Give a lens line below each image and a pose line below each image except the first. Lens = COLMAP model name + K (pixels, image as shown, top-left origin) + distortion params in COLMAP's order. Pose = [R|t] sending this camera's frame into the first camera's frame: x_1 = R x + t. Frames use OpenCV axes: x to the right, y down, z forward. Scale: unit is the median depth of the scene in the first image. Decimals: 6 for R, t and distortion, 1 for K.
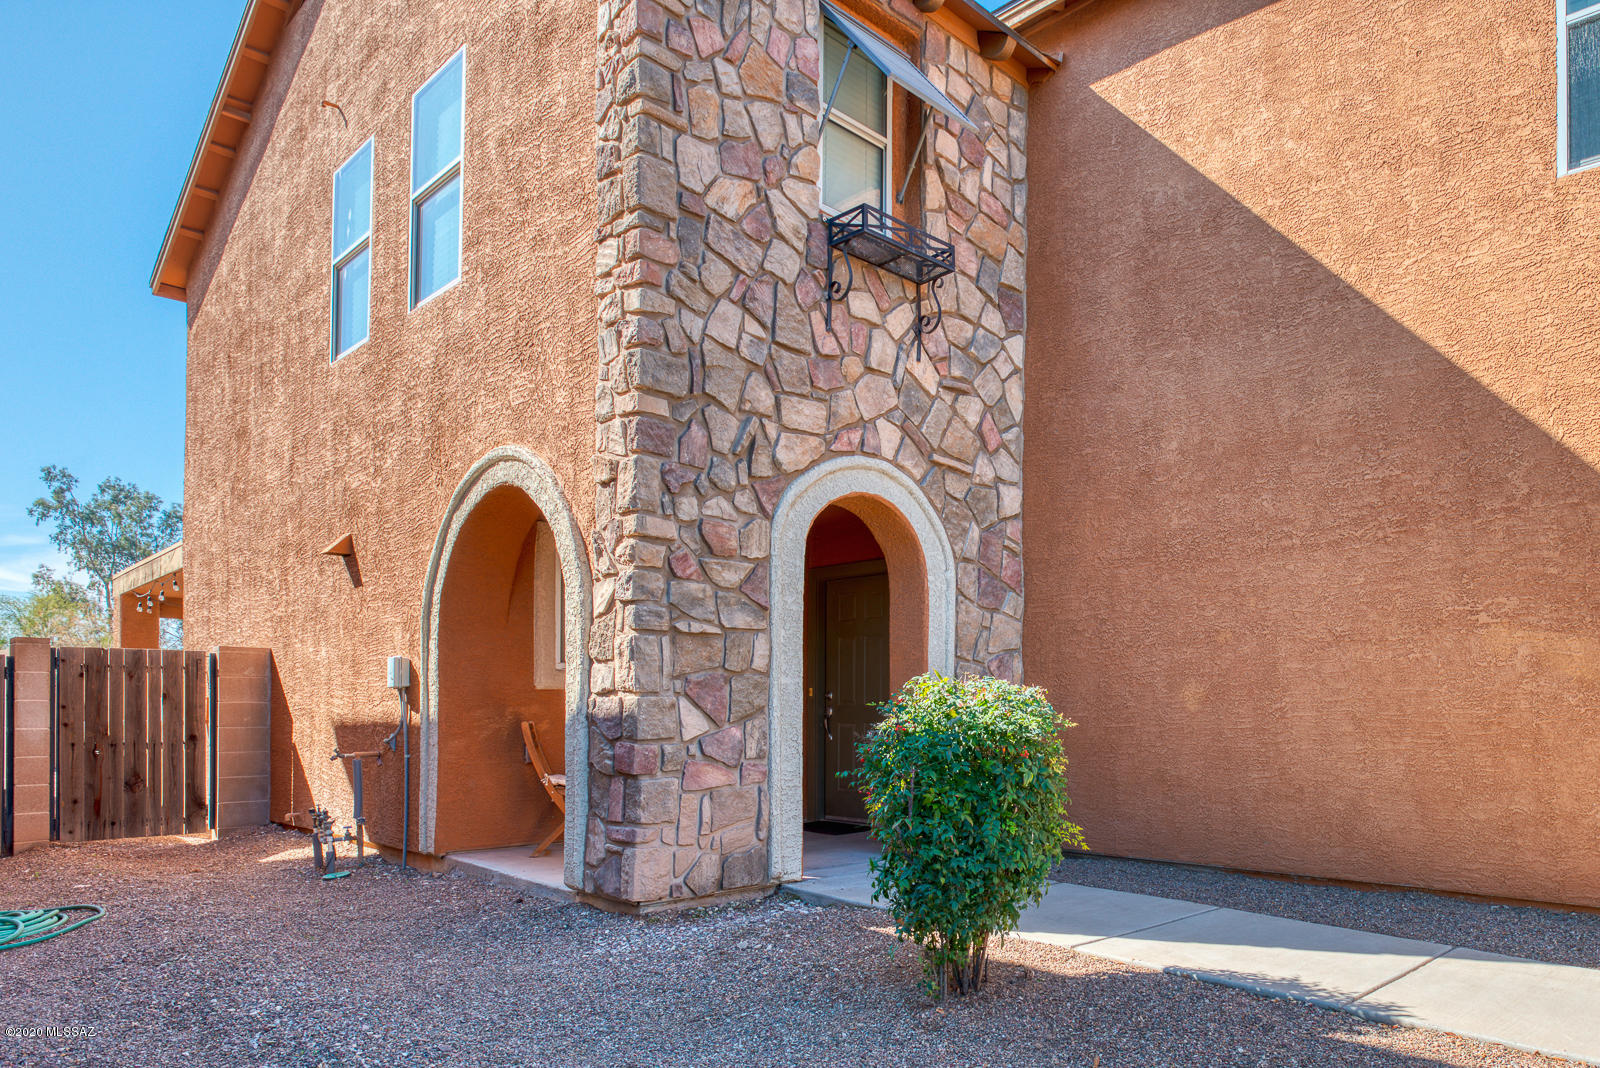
lens RADIAL K [[814.1, 0, 801.4], [0, 814.1, 701.2], [0, 0, 1]] dist [-0.006027, -0.001668]
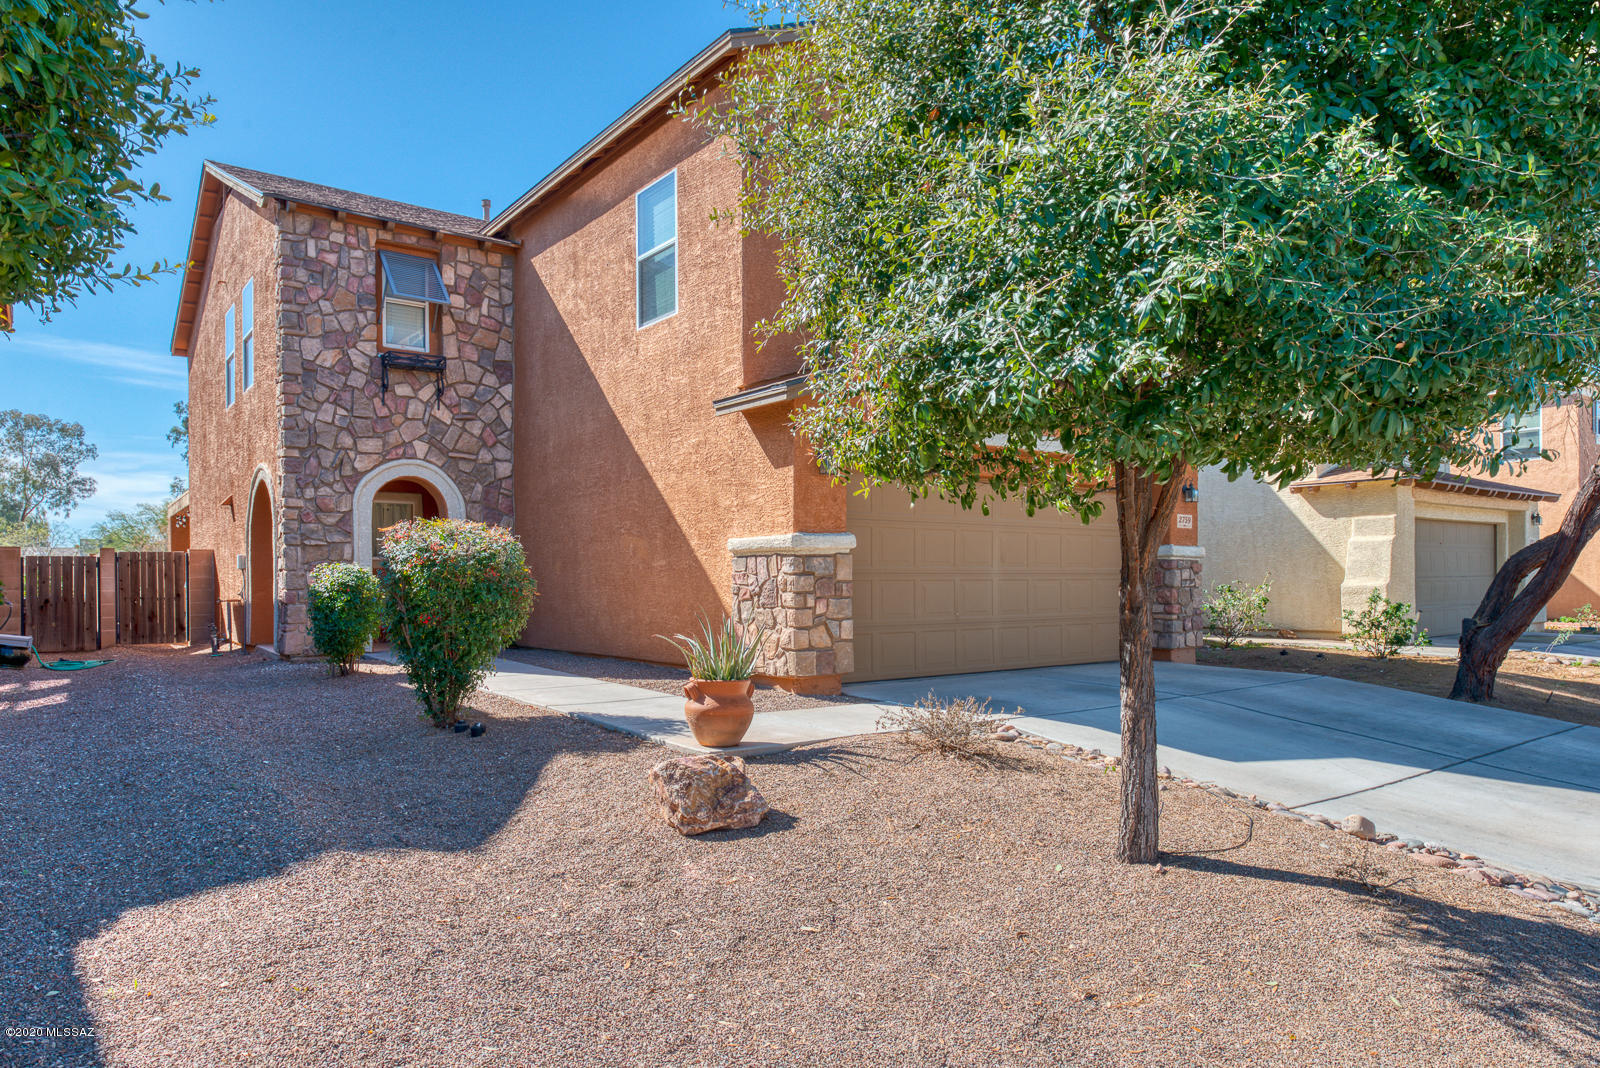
lens RADIAL K [[993.6, 0, 799.3], [0, 993.6, 577.0], [0, 0, 1]] dist [0.001741, 0.000745]
pose [[0.970654, -0.012773, -0.240141, 1.764192], [0.013783, 0.999902, 0.002530, 0.020281], [0.240085, -0.005766, 0.970735, -1.348270]]
